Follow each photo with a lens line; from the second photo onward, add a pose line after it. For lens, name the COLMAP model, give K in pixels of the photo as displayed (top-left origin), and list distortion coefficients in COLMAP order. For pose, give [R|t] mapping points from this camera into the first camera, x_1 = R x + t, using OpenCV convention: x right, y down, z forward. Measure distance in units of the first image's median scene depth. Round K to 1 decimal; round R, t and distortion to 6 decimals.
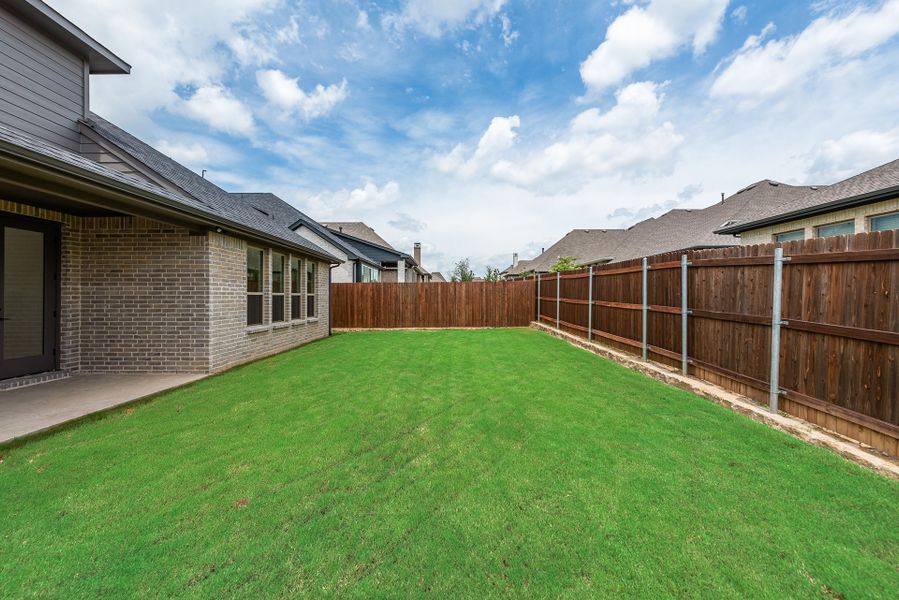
lens RADIAL K [[354.0, 0, 446.3], [0, 354.0, 300.1], [0, 0, 1]] dist [0.002204, 0.000093]
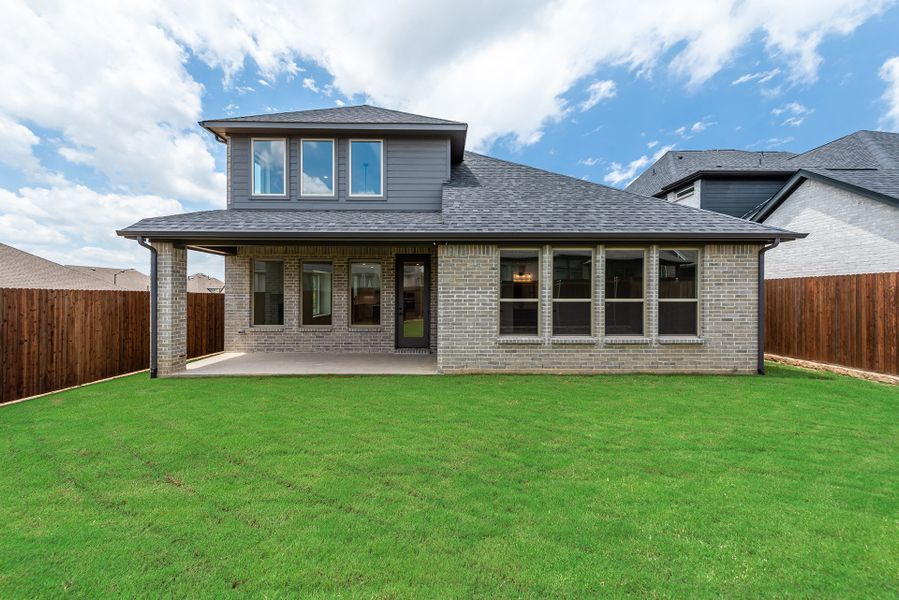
lens RADIAL K [[354.0, 0, 446.3], [0, 354.0, 300.1], [0, 0, 1]] dist [0.002204, 0.000093]
pose [[0.007509, 0.015669, -0.999849, 0.419907], [-0.009089, 0.999837, 0.015600, -0.036633], [0.999930, 0.008971, 0.007650, 0.961611]]
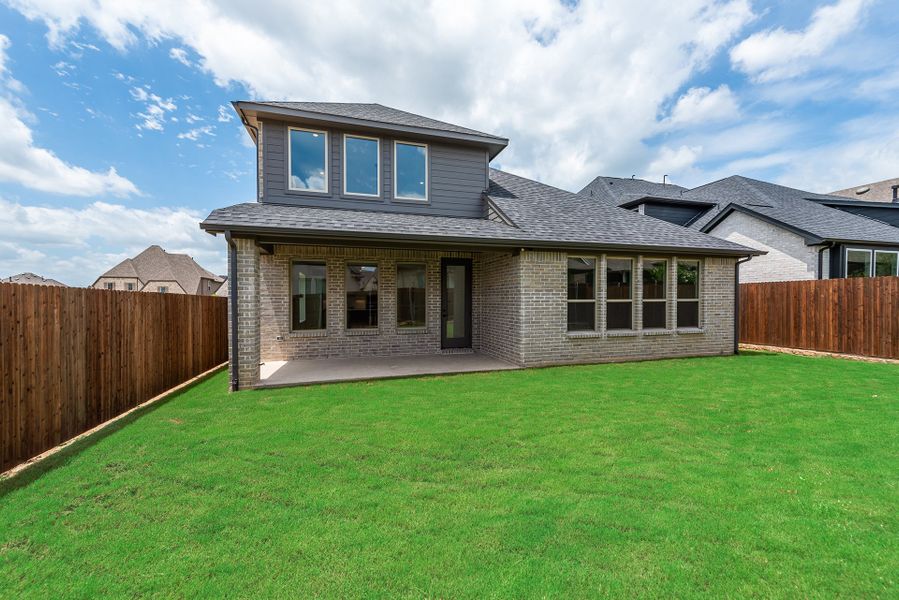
lens RADIAL K [[355.1, 0, 445.4], [0, 355.1, 306.5], [0, 0, 1]] dist [0.001685, 0.000140]
pose [[0.281605, 0.019748, -0.959327, 0.413943], [-0.004248, 0.999804, 0.019334, -0.023972], [0.959521, -0.001370, 0.281634, 0.381403]]
